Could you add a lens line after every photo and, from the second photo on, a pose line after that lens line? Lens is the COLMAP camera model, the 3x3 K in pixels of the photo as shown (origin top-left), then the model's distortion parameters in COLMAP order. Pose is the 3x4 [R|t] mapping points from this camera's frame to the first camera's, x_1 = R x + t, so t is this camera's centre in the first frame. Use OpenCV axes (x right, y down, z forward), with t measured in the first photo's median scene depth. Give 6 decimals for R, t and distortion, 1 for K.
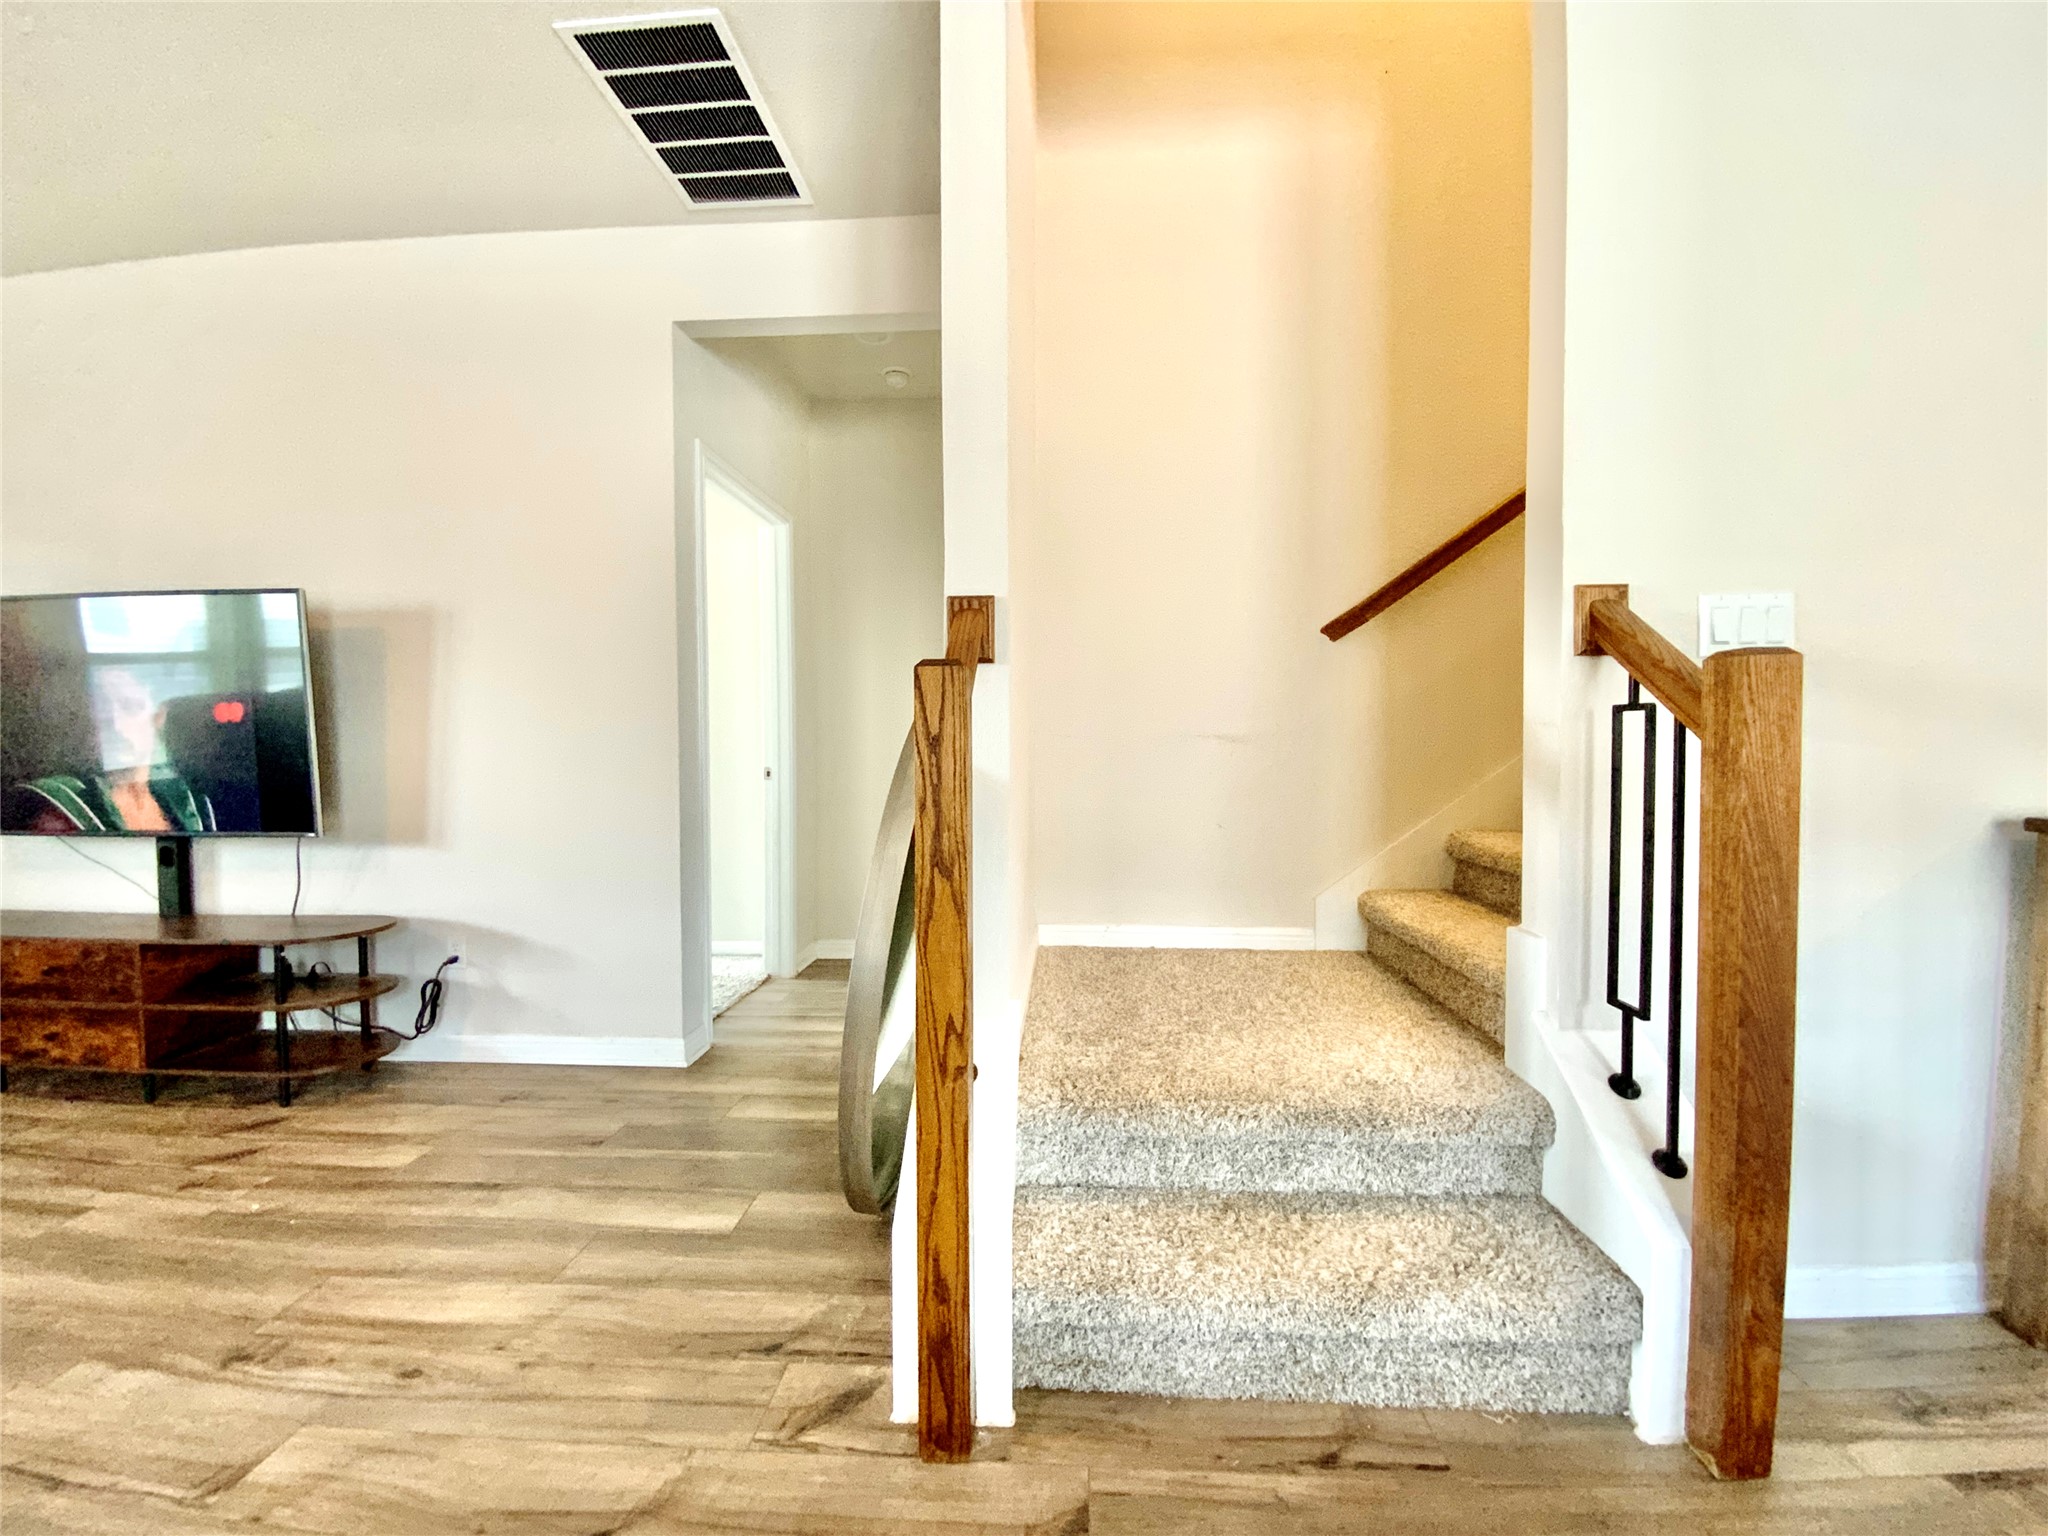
lens RADIAL K [[827.5, 0, 989.4], [0, 827.5, 775.2], [0, 0, 1]] dist [-0.000563, -0.002165]
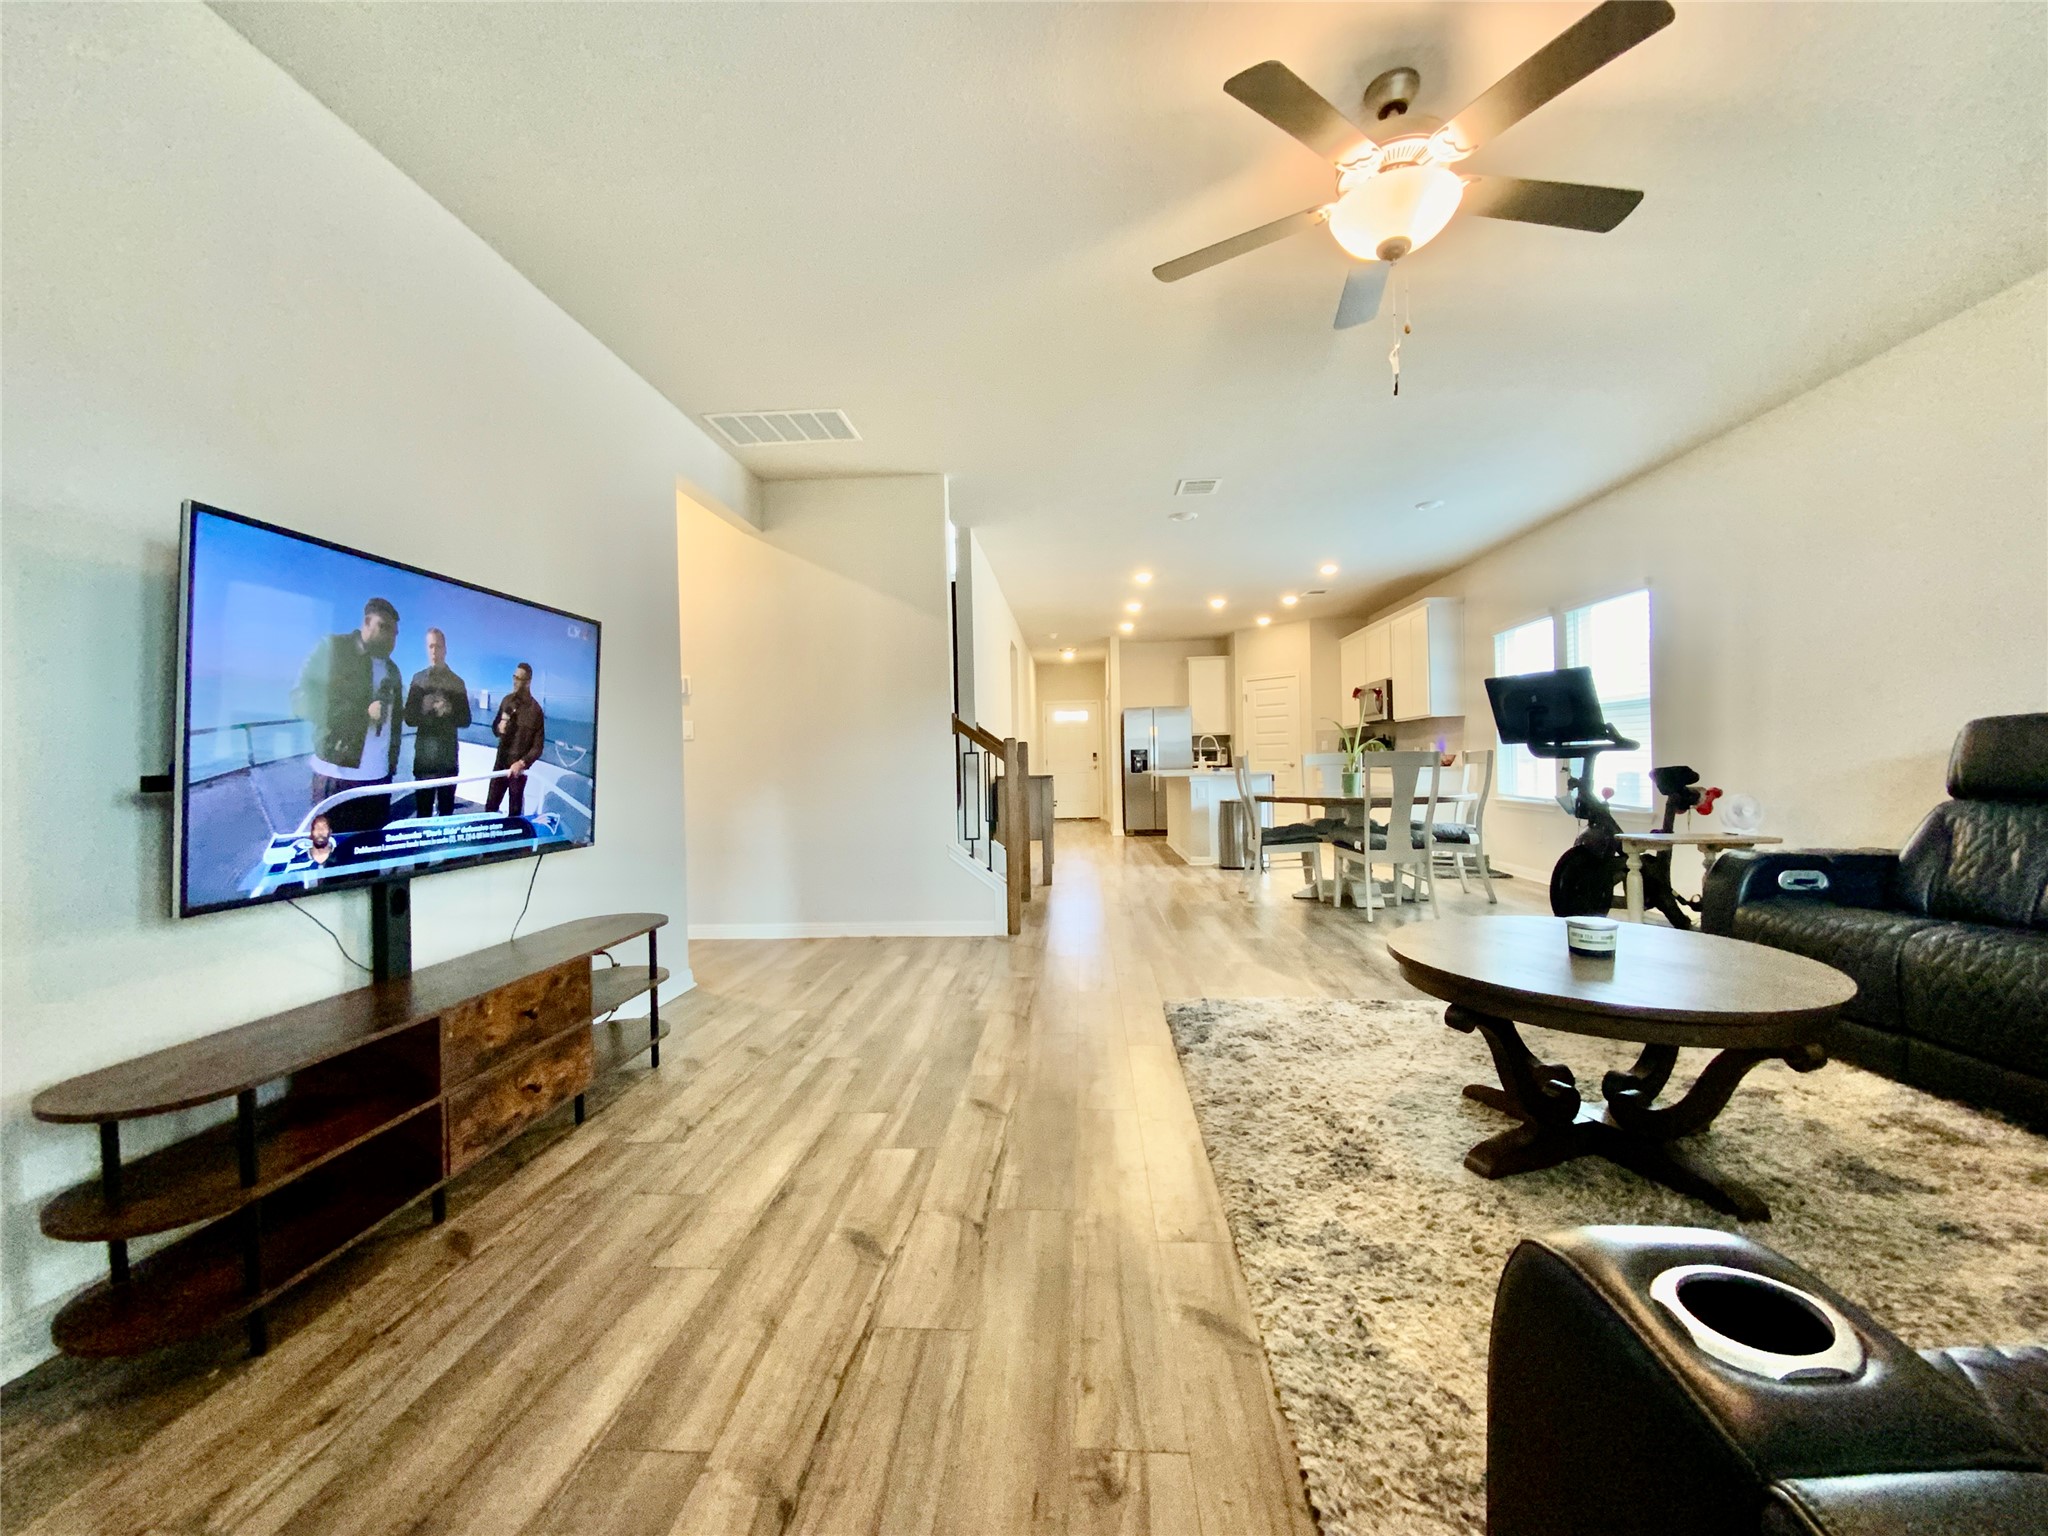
lens RADIAL K [[827.5, 0, 1032.7], [0, 827.5, 767.2], [0, 0, 1]] dist [-0.000563, -0.002165]
pose [[-0.006383, -0.014124, 0.999880, -2.228224], [0.036695, 0.999223, 0.014349, -0.018988], [-0.999306, 0.036782, -0.005860, 0.511427]]
